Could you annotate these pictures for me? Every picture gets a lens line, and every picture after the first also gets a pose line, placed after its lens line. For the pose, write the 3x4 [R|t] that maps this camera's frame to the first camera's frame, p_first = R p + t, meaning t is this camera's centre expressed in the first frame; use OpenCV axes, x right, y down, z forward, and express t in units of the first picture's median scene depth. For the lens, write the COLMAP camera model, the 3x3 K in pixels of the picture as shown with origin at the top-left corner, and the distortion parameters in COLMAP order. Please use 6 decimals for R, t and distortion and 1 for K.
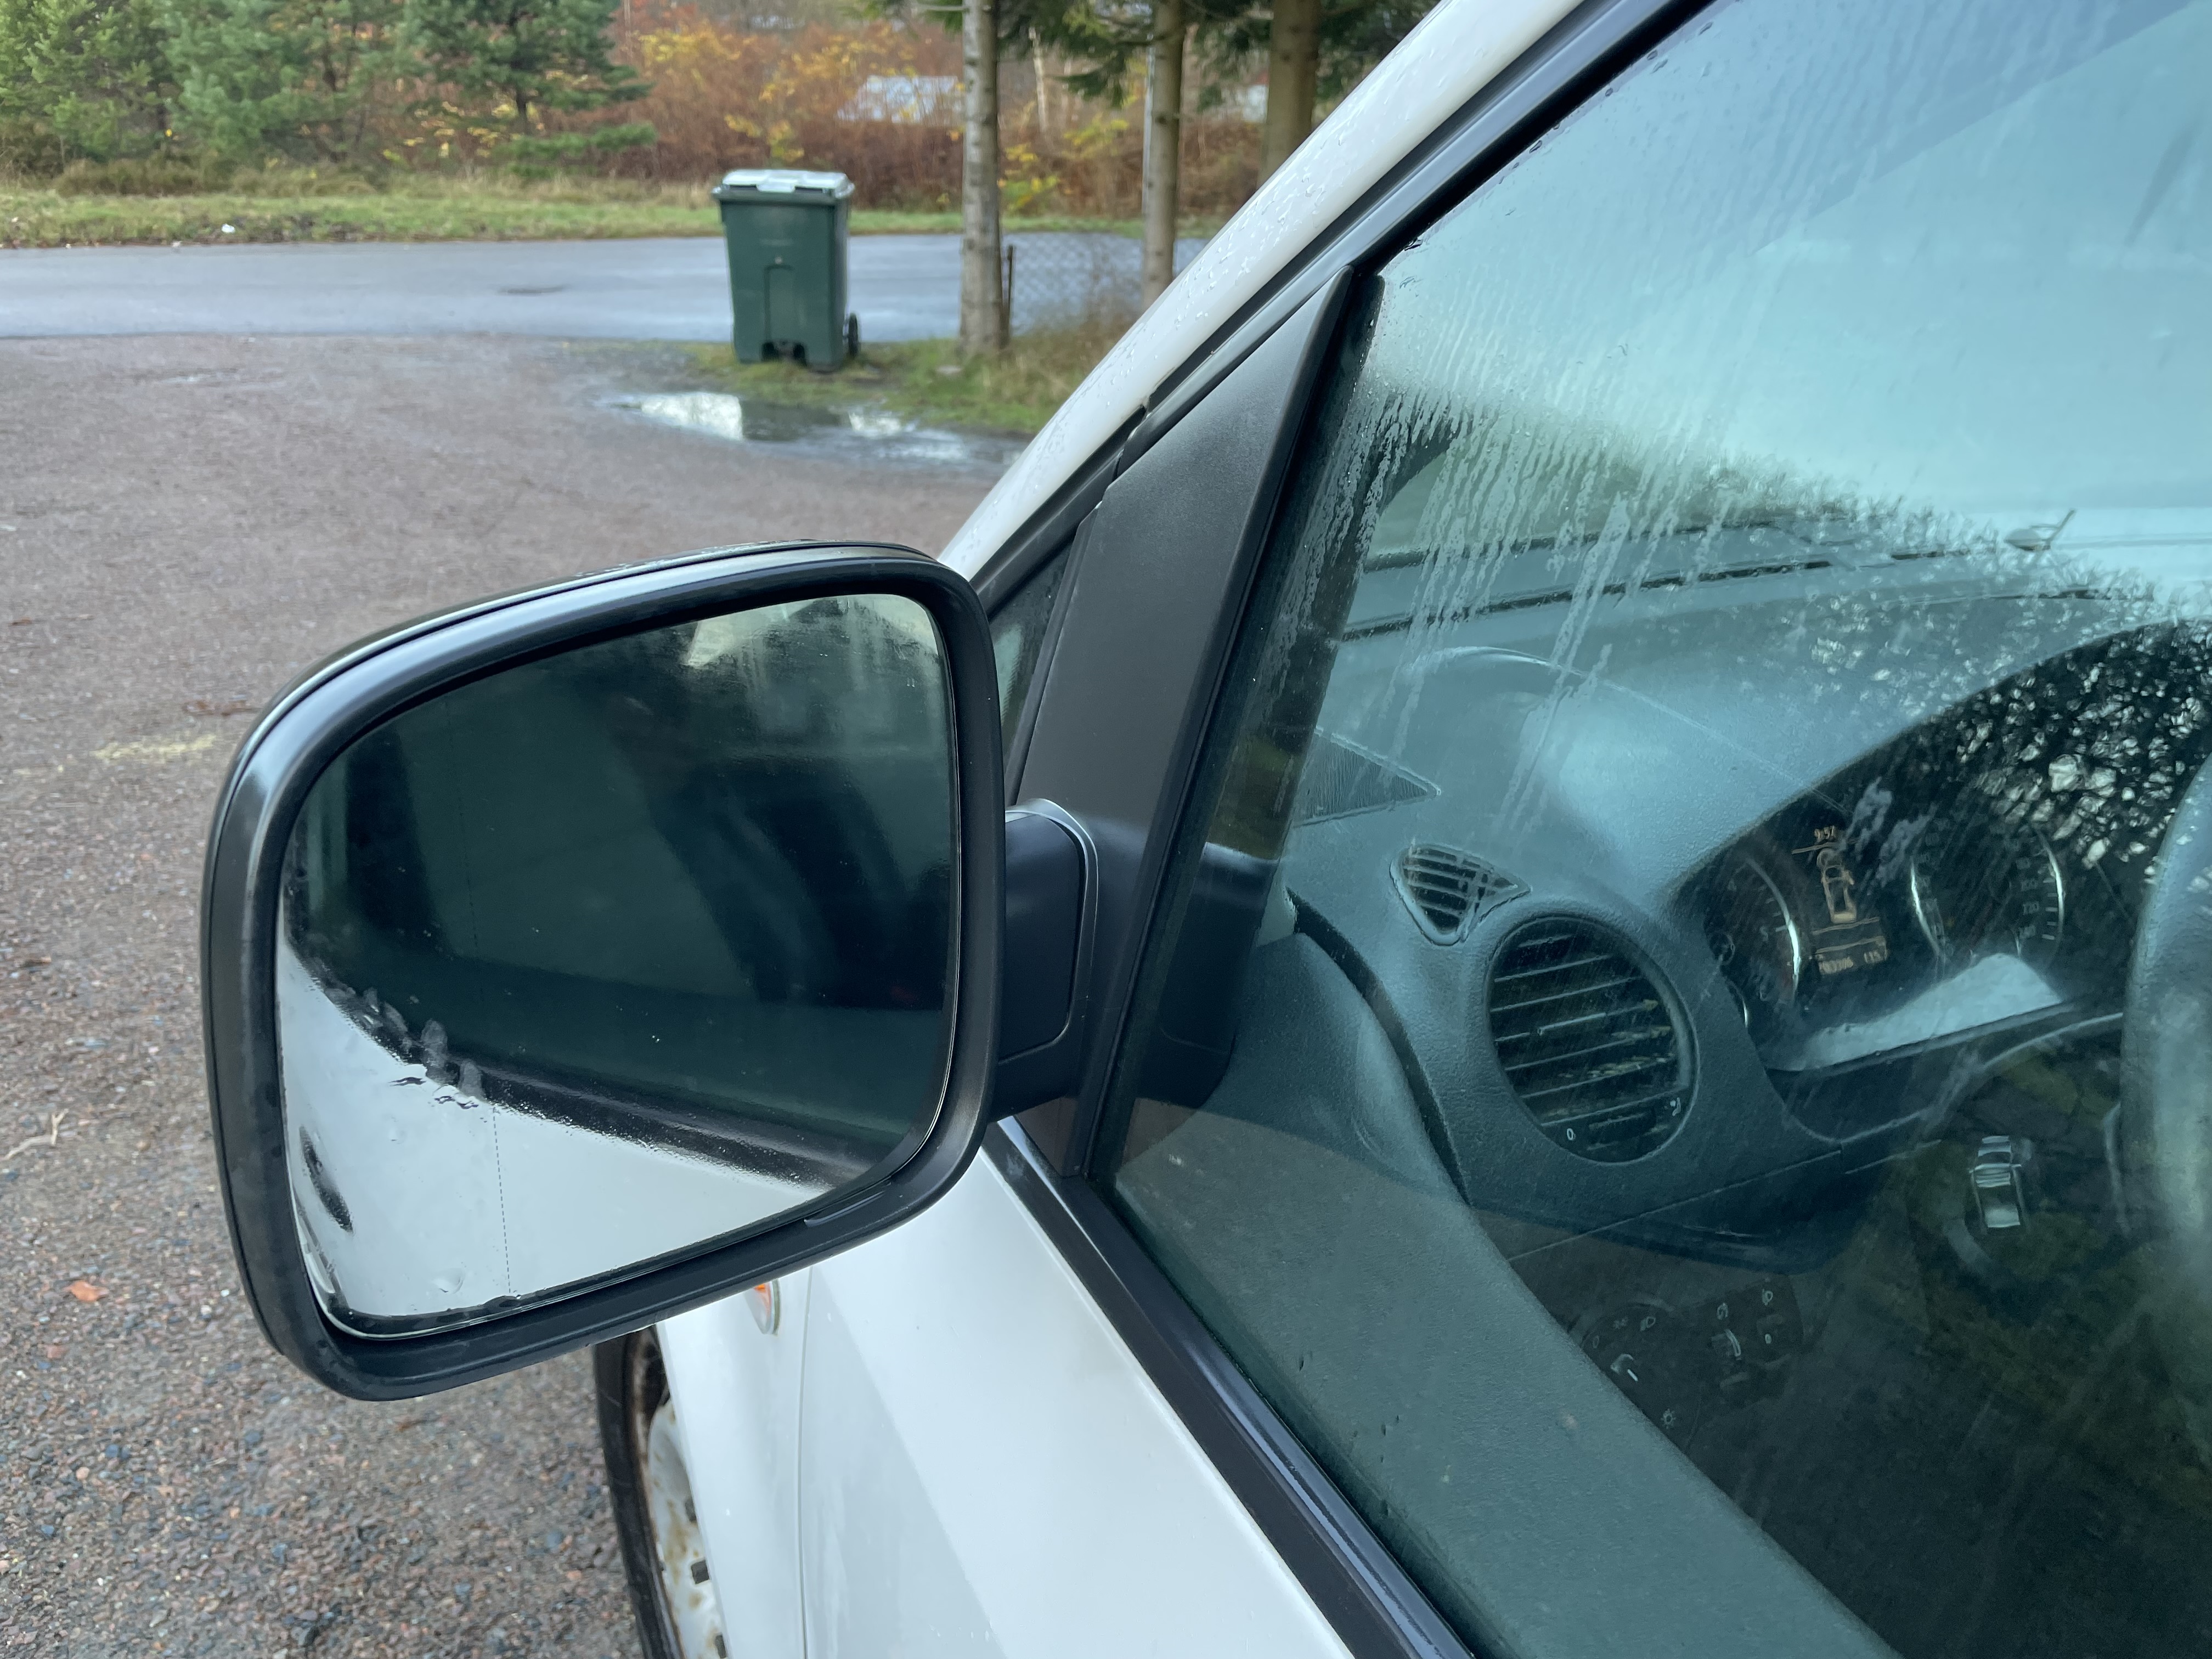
lens RADIAL K [[1678.1, 0, 1093.4], [0, 1678.1, 832.2], [0, 0, 1]] dist [0.084844, -0.116192]
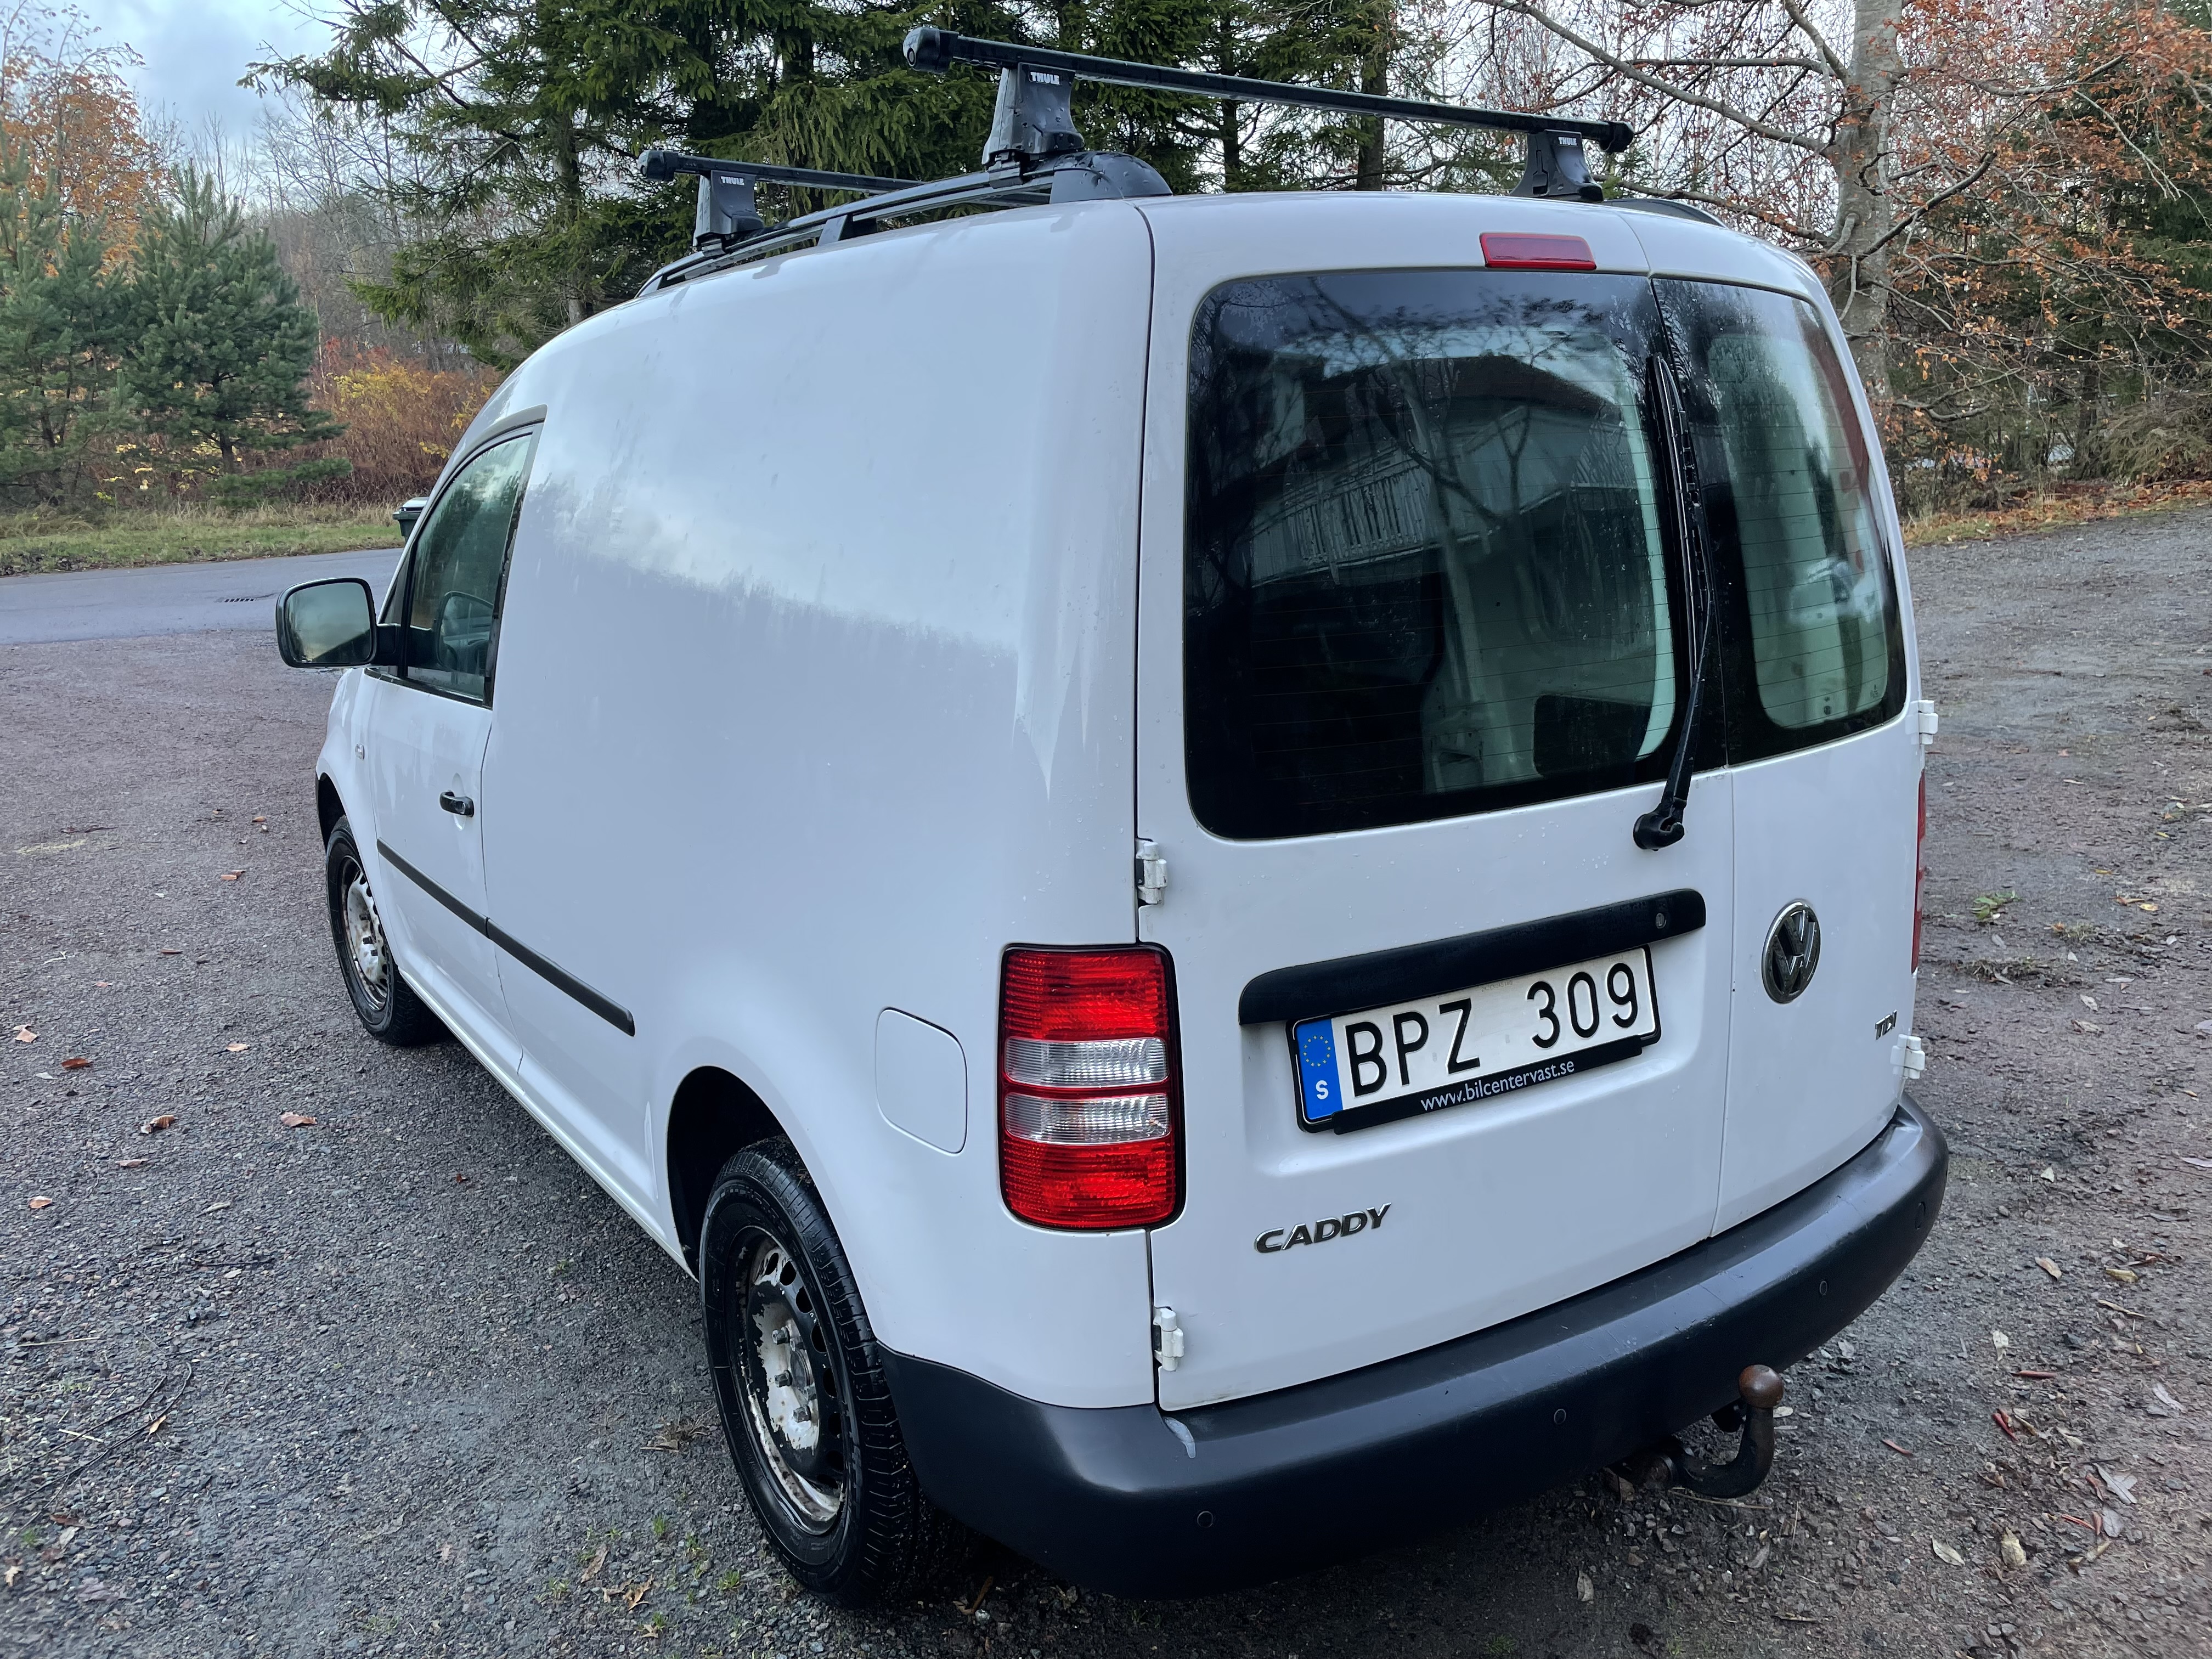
lens RADIAL K [[1678.1, 0, 1123.2], [0, 1678.1, 830.0], [0, 0, 1]] dist [0.084844, -0.116192]
pose [[0.982471, -0.087489, 0.164609, 0.050288], [0.111863, 0.983064, -0.145161, 0.064805], [-0.149121, 0.161031, 0.975619, -0.181122]]
